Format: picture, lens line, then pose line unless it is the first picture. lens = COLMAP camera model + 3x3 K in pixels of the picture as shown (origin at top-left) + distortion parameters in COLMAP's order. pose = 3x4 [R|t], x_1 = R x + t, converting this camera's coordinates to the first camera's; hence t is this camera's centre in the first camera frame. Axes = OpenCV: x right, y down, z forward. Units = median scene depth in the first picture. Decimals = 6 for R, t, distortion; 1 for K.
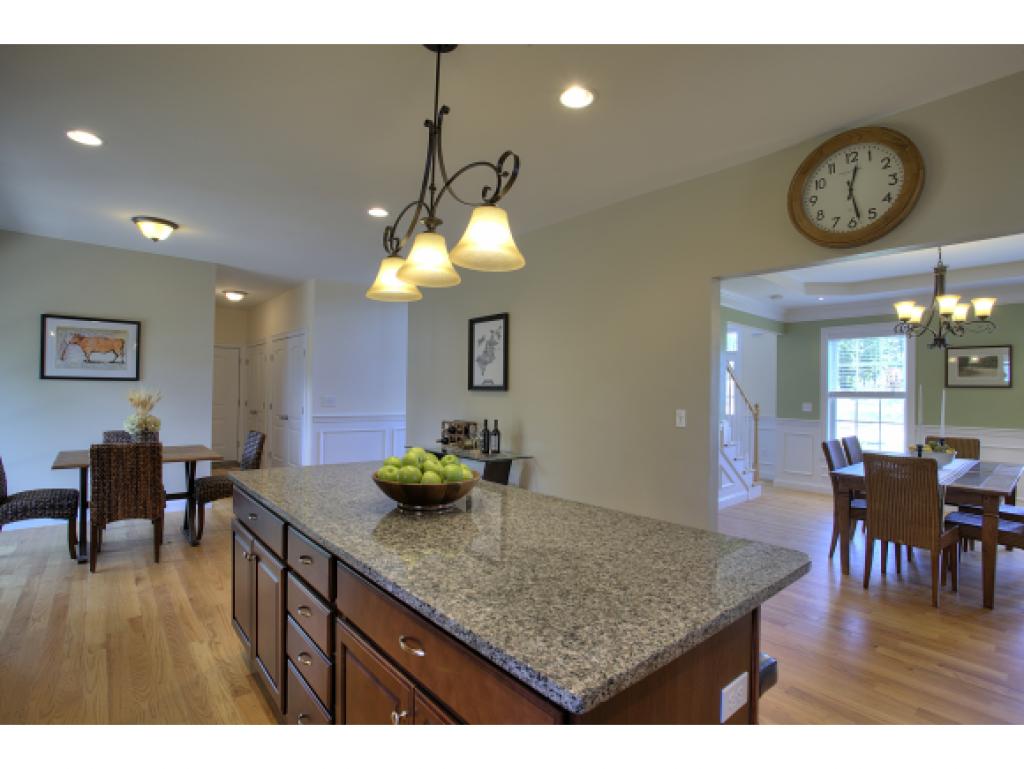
lens RADIAL K [[498.3, 0, 506.1], [0, 498.3, 378.3], [0, 0, 1]] dist [-0.053913, 0.018208]
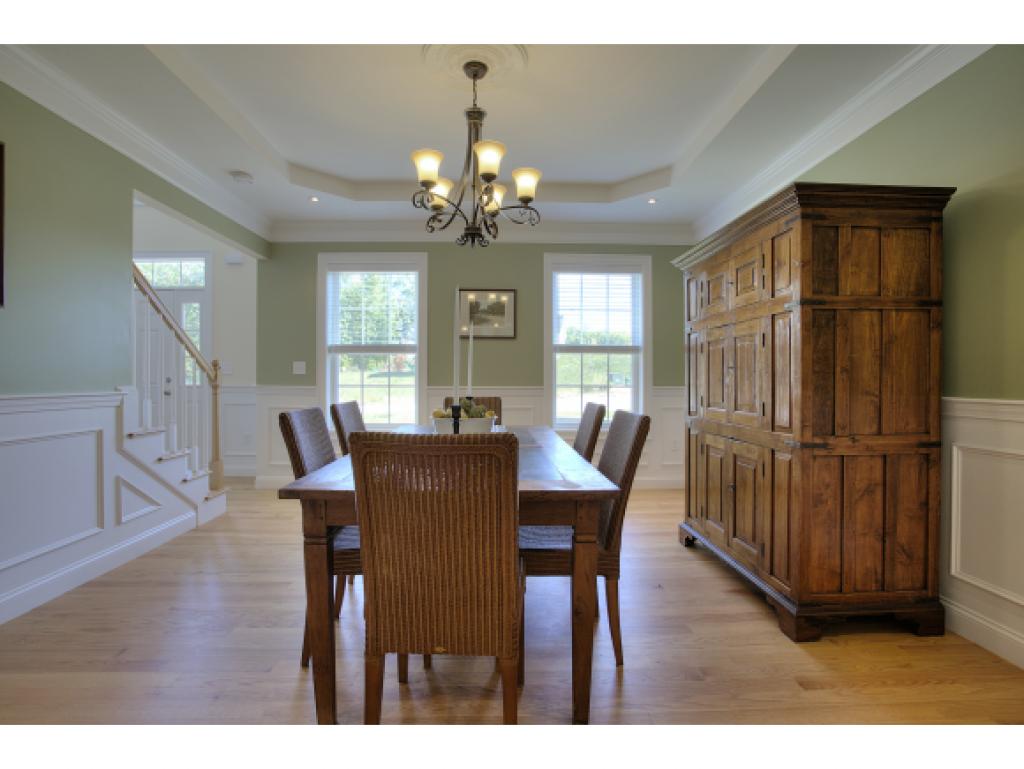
lens RADIAL K [[498.3, 0, 505.9], [0, 498.3, 380.9], [0, 0, 1]] dist [-0.053913, 0.018208]
pose [[0.631936, -0.019943, 0.774764, 0.296611], [-0.010225, 0.999367, 0.034065, 0.057761], [-0.774953, -0.029448, 0.631332, 0.383864]]
